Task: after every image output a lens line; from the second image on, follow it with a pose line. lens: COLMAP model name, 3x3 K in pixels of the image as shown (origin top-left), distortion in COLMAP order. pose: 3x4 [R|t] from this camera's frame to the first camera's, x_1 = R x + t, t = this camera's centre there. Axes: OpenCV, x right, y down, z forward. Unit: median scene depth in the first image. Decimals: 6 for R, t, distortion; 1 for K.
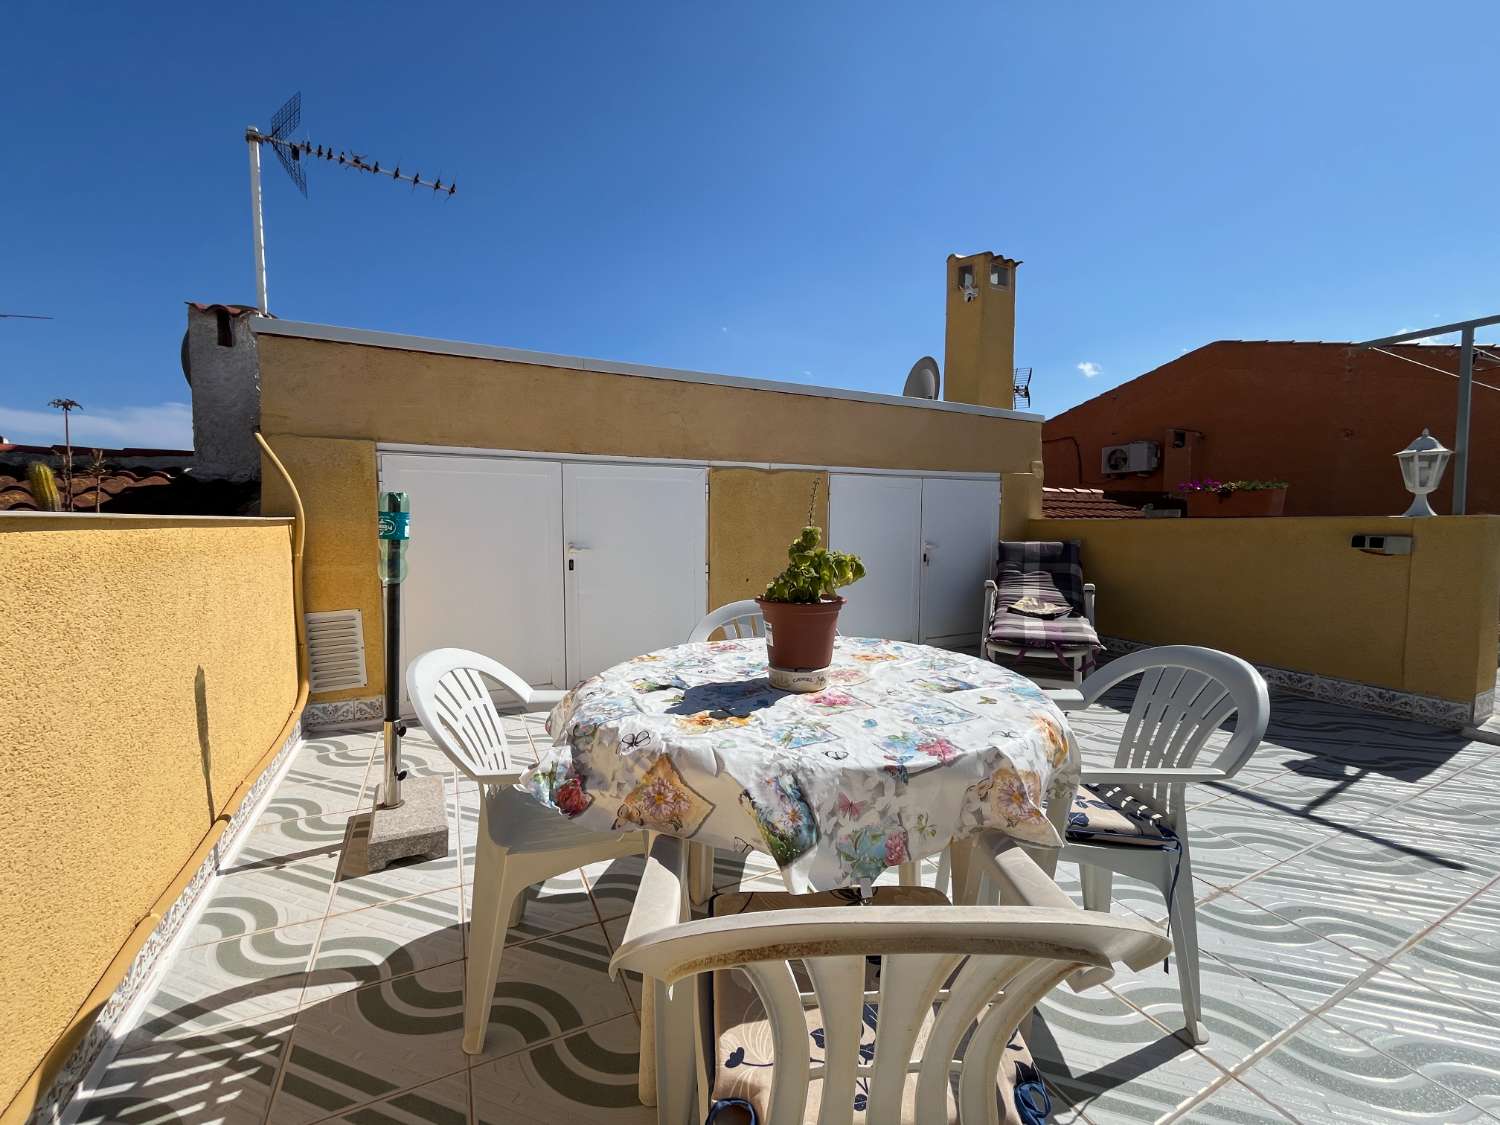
lens RADIAL K [[611.0, 0, 747.5], [0, 611.0, 558.2], [0, 0, 1]] dist [-0.002590, -0.000471]
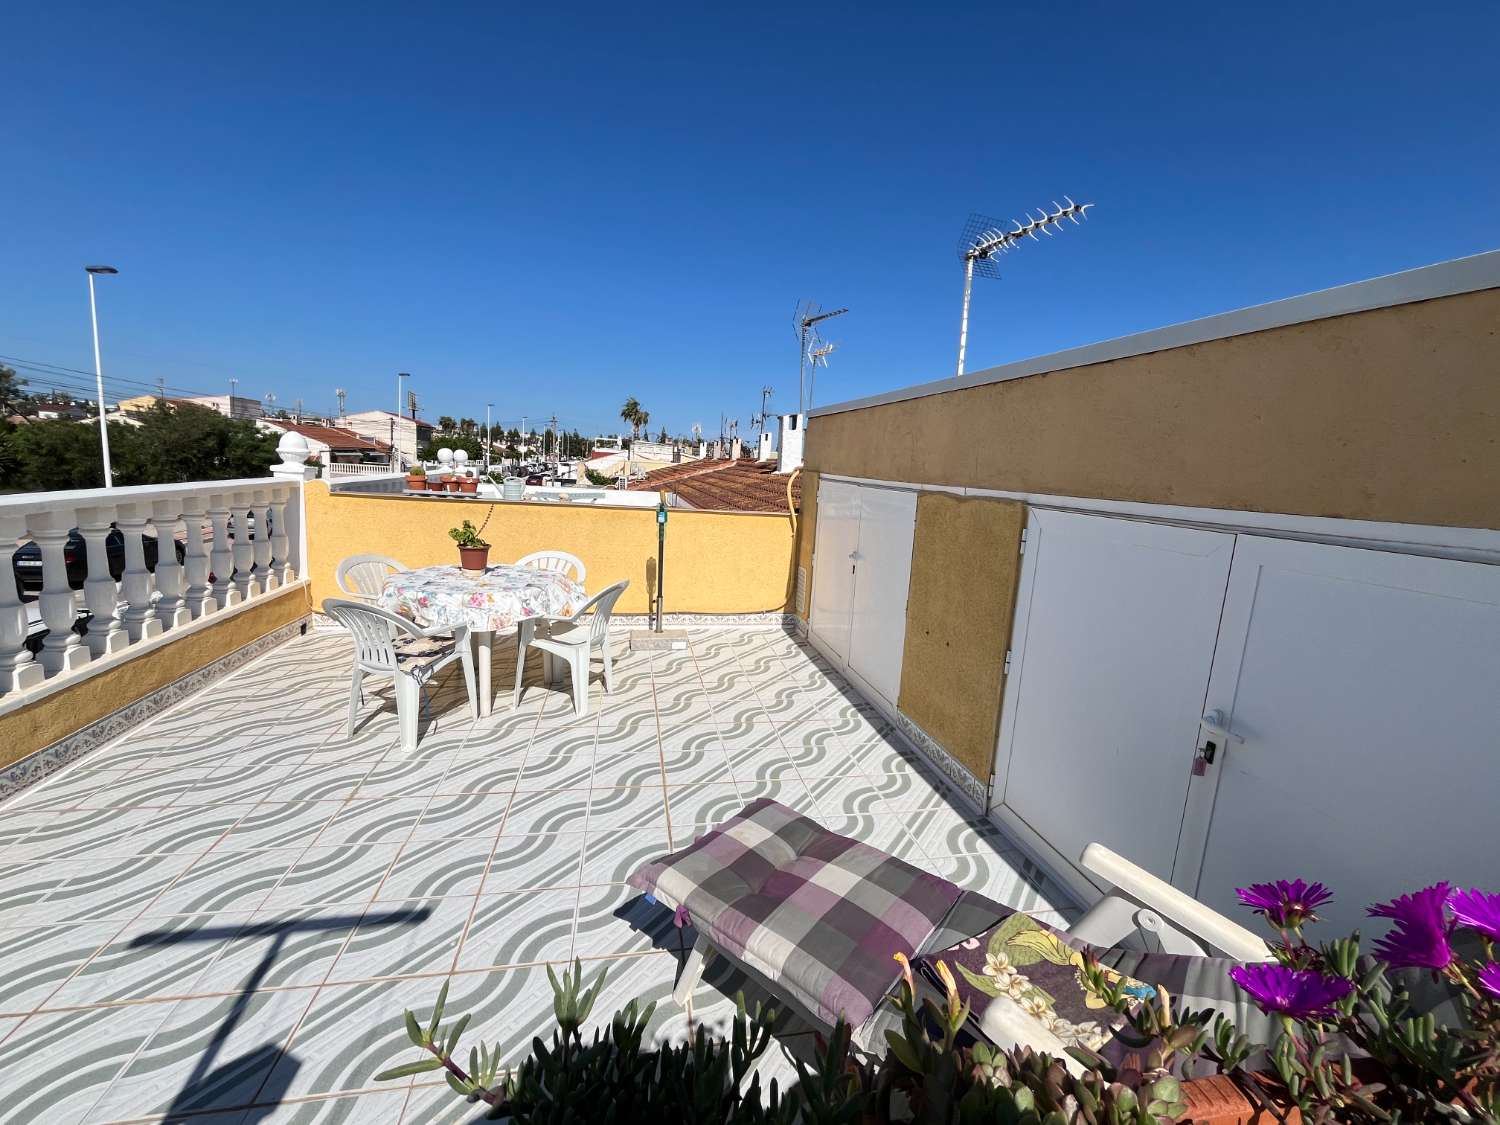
lens RADIAL K [[611.0, 0, 749.0], [0, 611.0, 559.8], [0, 0, 1]] dist [-0.002590, -0.000471]
pose [[-0.256370, 0.133047, -0.957378, 1.065477], [-0.119597, 0.978504, 0.168009, -0.215603], [0.959151, 0.157572, -0.234947, 1.243379]]
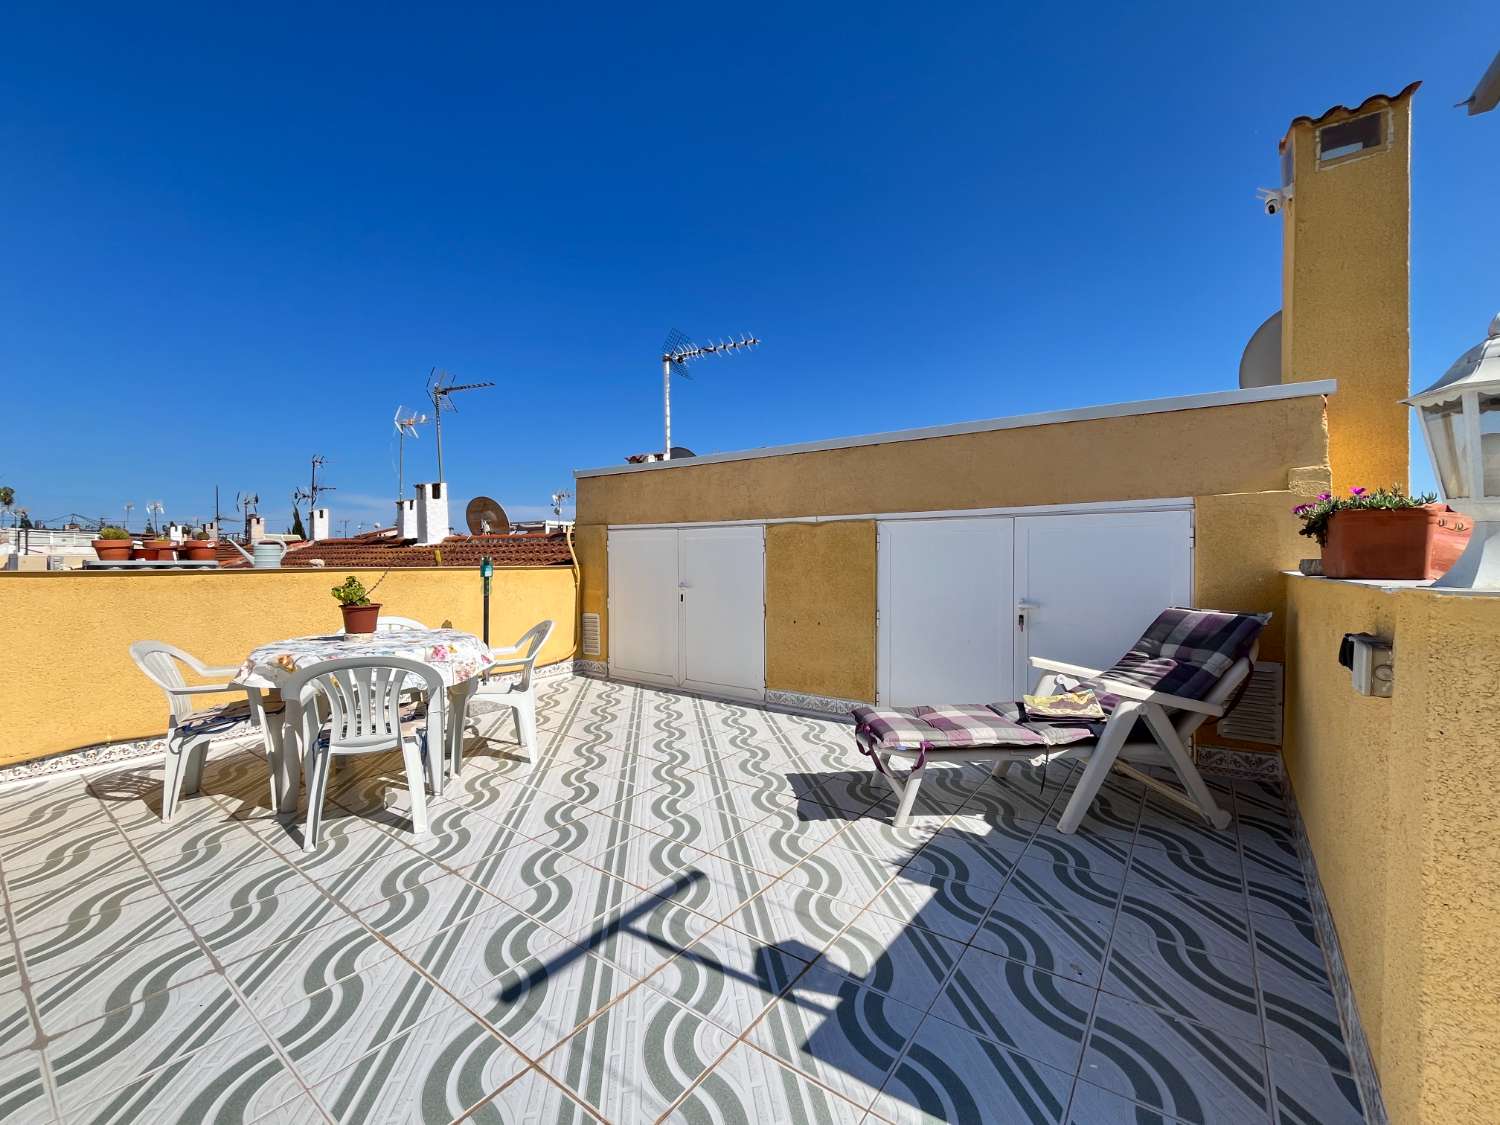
lens RADIAL K [[611.0, 0, 747.3], [0, 611.0, 557.9], [0, 0, 1]] dist [-0.002590, -0.000471]
pose [[0.457717, -0.001322, -0.889097, 1.256074], [-0.054127, 0.998103, -0.029350, -0.057832], [0.887449, 0.061558, 0.456777, 0.528459]]
